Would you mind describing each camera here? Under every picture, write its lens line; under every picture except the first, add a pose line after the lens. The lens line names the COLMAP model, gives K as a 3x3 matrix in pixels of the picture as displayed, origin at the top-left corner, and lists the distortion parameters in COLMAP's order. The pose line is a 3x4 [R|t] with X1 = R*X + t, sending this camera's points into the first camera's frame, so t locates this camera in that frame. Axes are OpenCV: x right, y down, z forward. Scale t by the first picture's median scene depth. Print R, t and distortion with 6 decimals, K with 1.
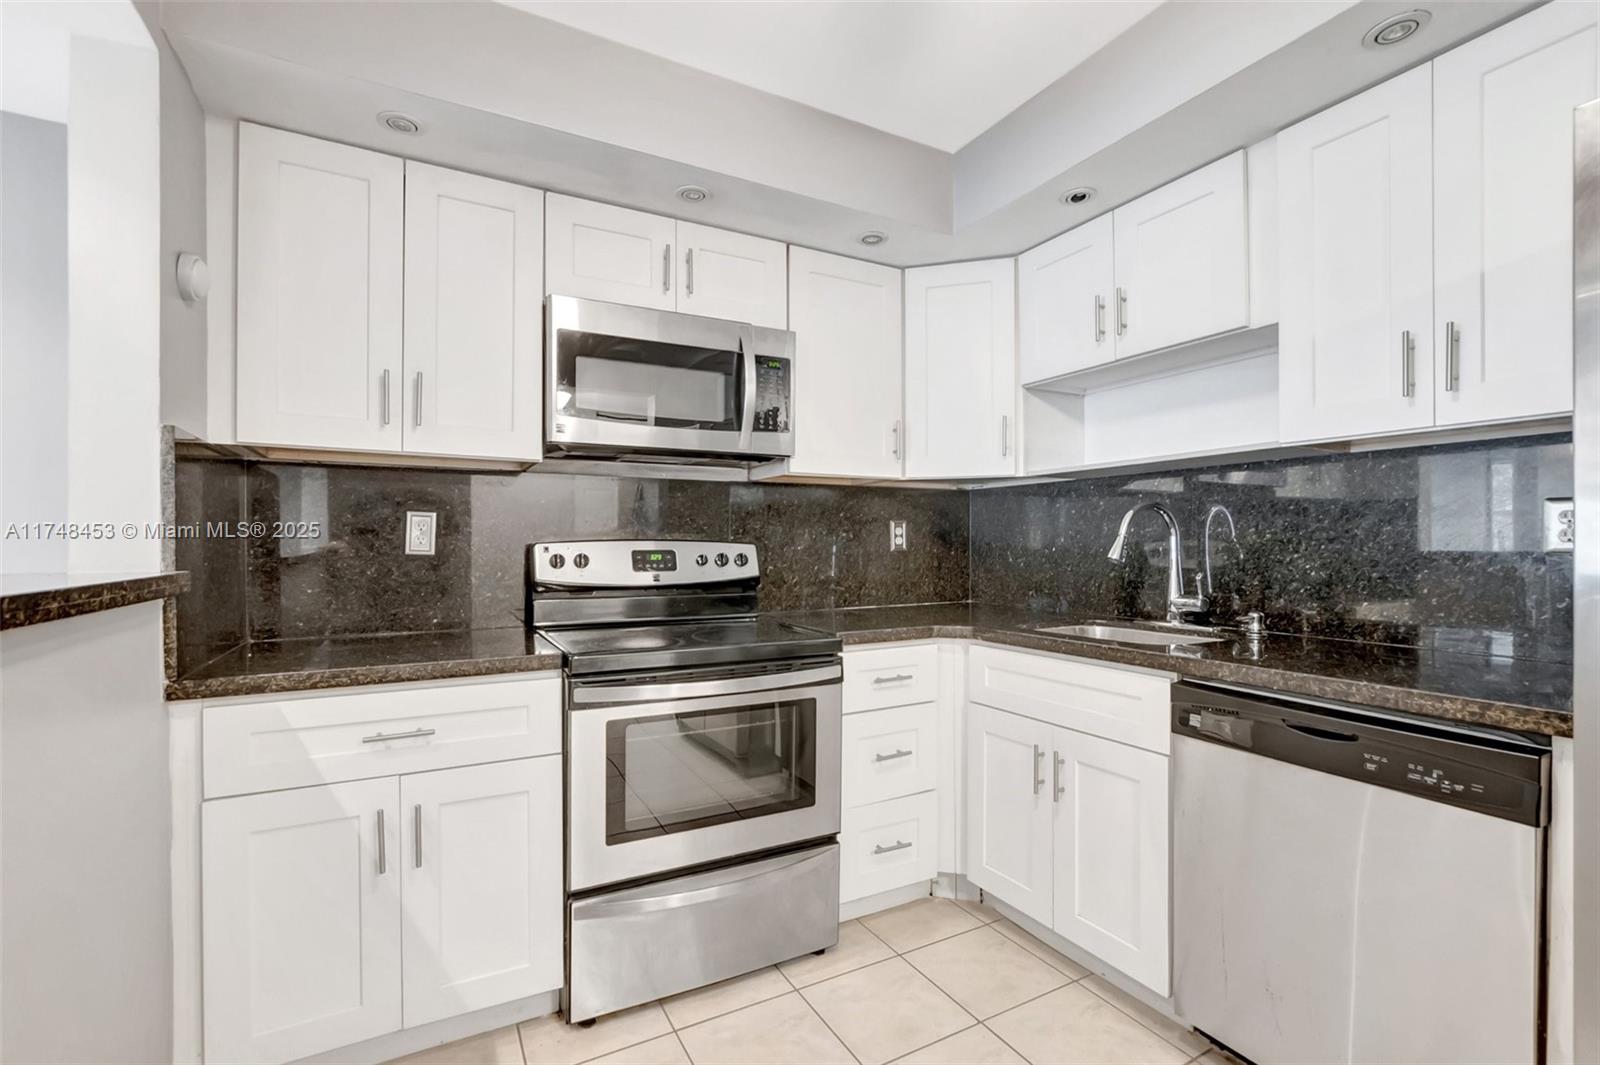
lens RADIAL K [[716.3, 0, 800.6], [0, 716.3, 547.0], [0, 0, 1]] dist [-0.002059, -0.000089]
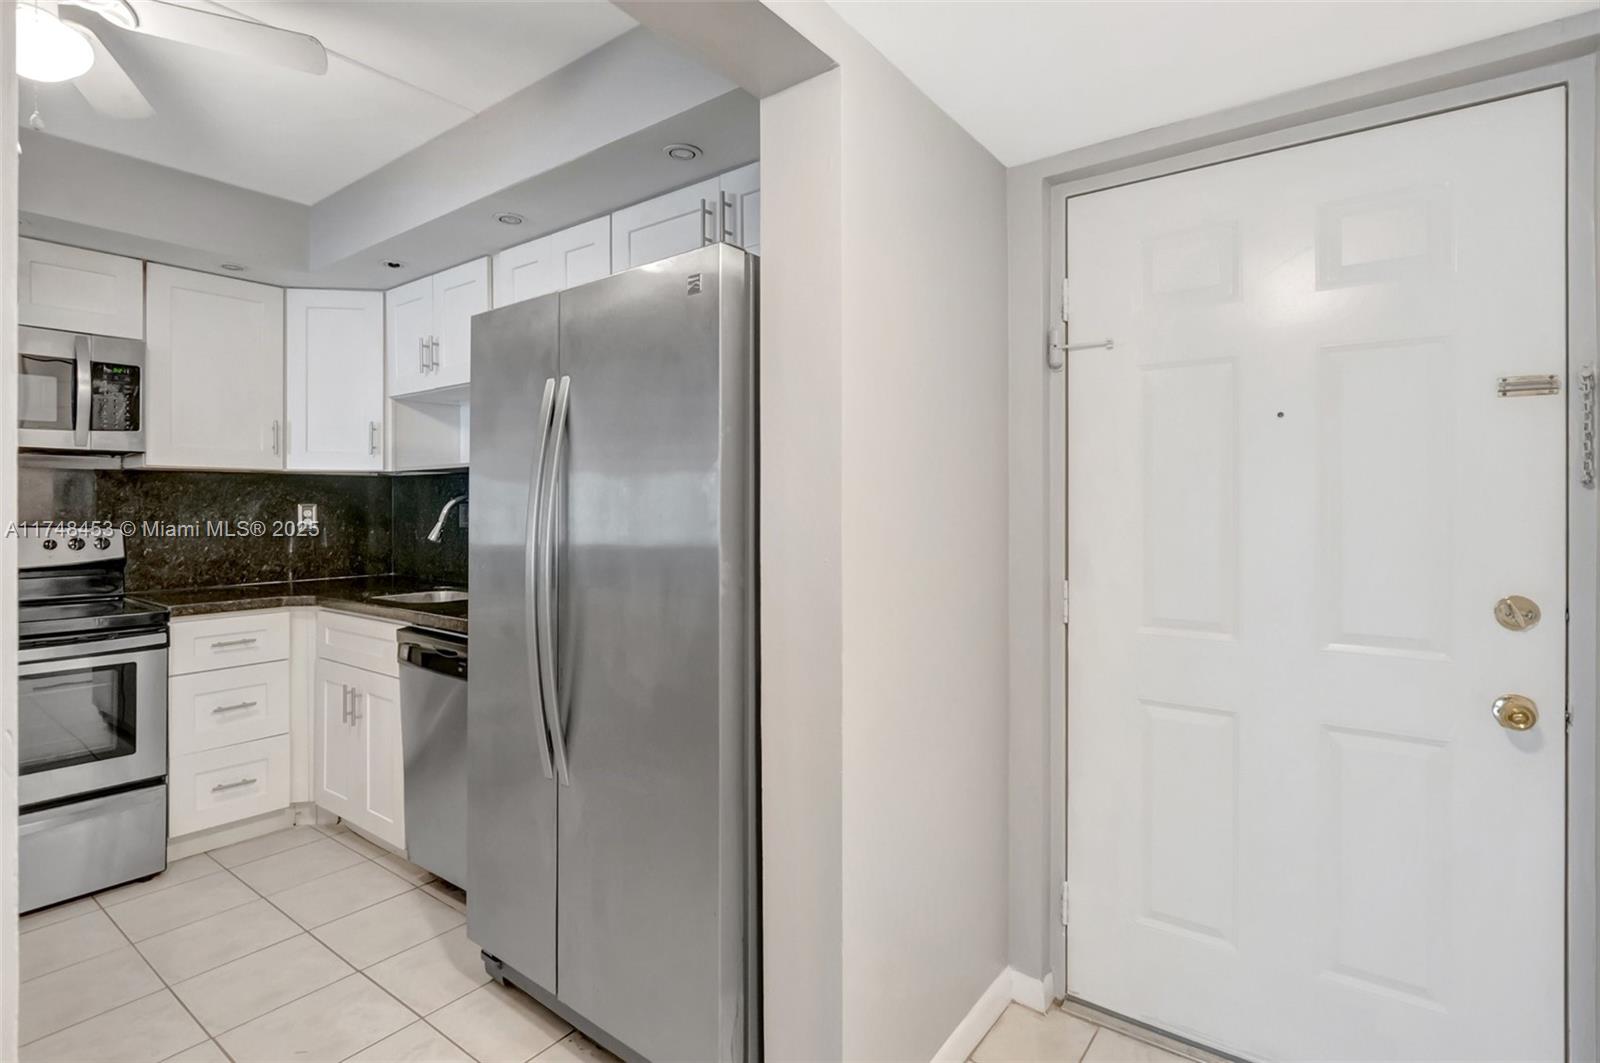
lens RADIAL K [[810.4, 0, 797.7], [0, 810.4, 504.9], [0, 0, 1]] dist [0.000883, -0.000094]
pose [[0.919117, 0.002622, 0.393976, 0.431740], [-0.001095, 0.999991, -0.004101, -0.039229], [-0.393983, 0.003338, 0.919111, -0.580870]]
